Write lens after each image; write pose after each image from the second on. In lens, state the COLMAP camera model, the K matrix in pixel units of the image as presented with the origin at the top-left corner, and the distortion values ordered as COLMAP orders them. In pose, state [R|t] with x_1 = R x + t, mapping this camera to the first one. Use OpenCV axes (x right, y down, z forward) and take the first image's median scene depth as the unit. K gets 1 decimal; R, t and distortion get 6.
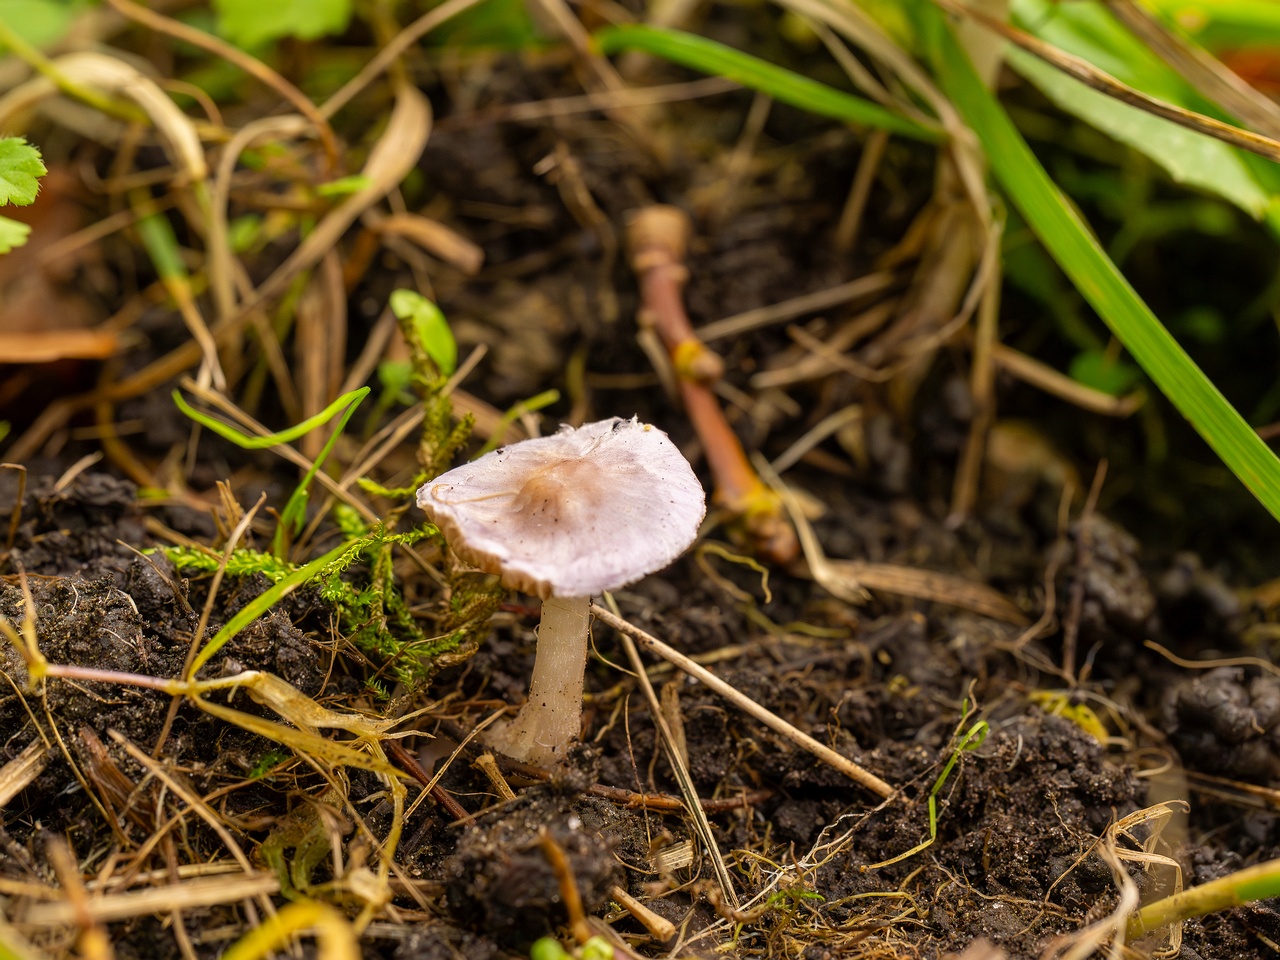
lens RADIAL K [[2162.2, 0, 663.3], [0, 2162.2, 479.0], [0, 0, 1]] dist [-0.001271, -0.134759]
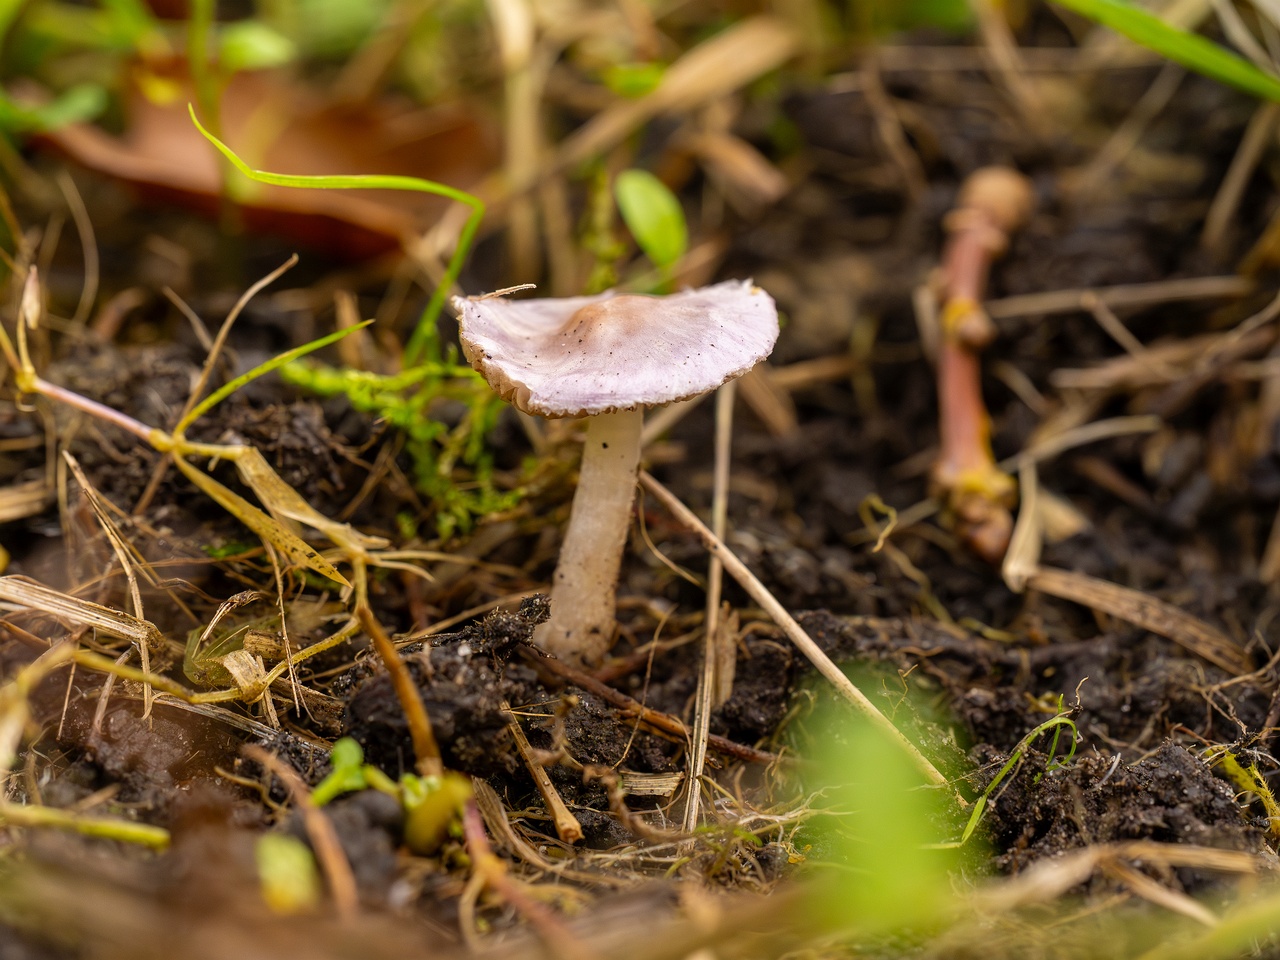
lens RADIAL K [[2318.1, 0, 640.0], [0, 2318.1, 480.0], [0, 0, 1]] dist [-0.009291, 0.003760]
pose [[0.886911, 0.172765, -0.428416, 0.352935], [-0.239336, 0.965102, -0.106285, 0.154169], [0.395103, 0.196801, 0.897309, 0.170031]]
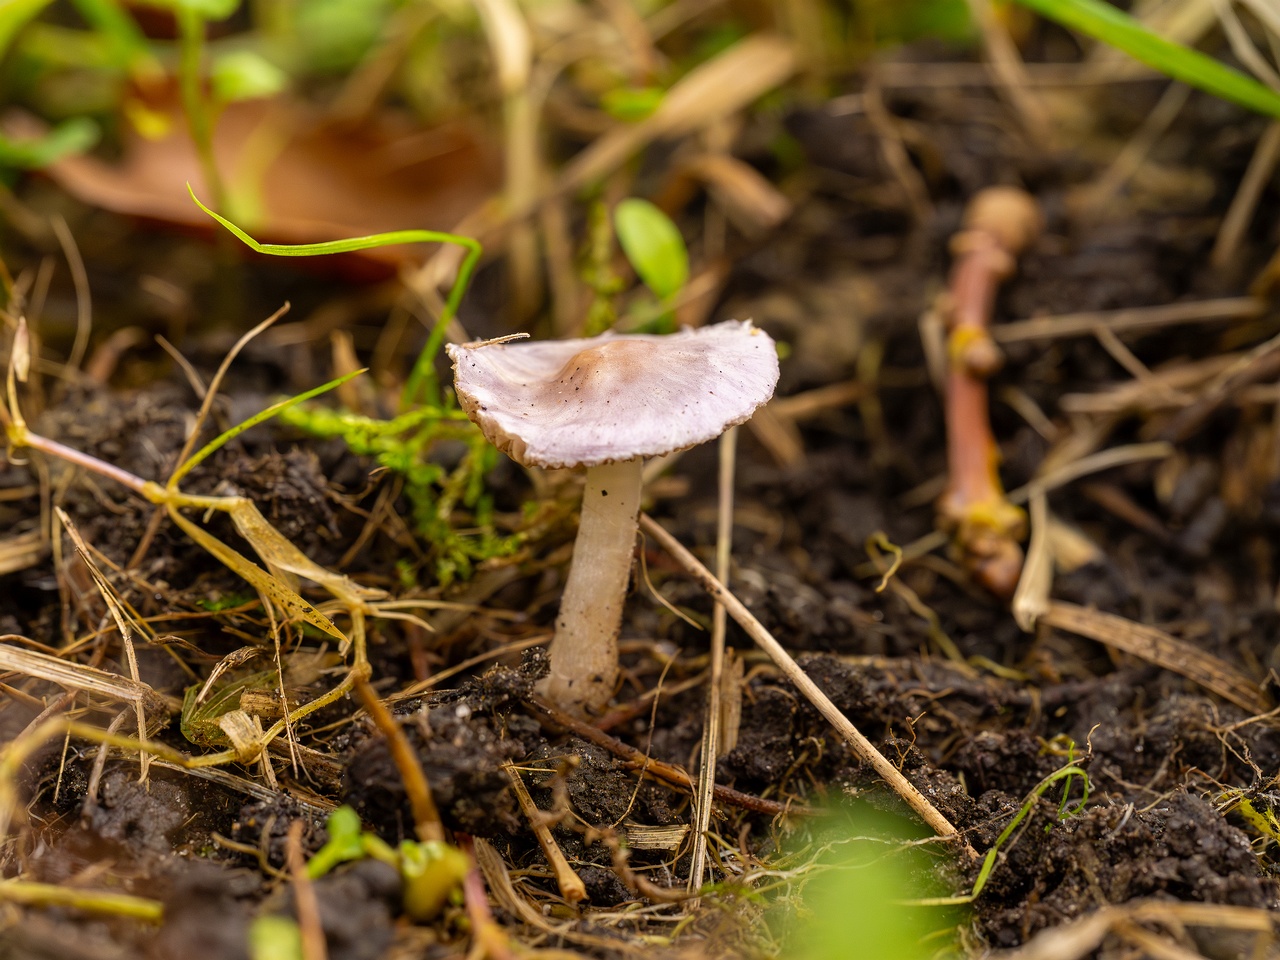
lens RADIAL K [[2318.1, 0, 640.0], [0, 2318.1, 480.0], [0, 0, 1]] dist [-0.009291, 0.003760]
pose [[0.885489, 0.164067, -0.434731, 0.348996], [-0.224571, 0.970173, -0.091279, 0.122262], [0.406789, 0.178455, 0.895922, 0.181170]]
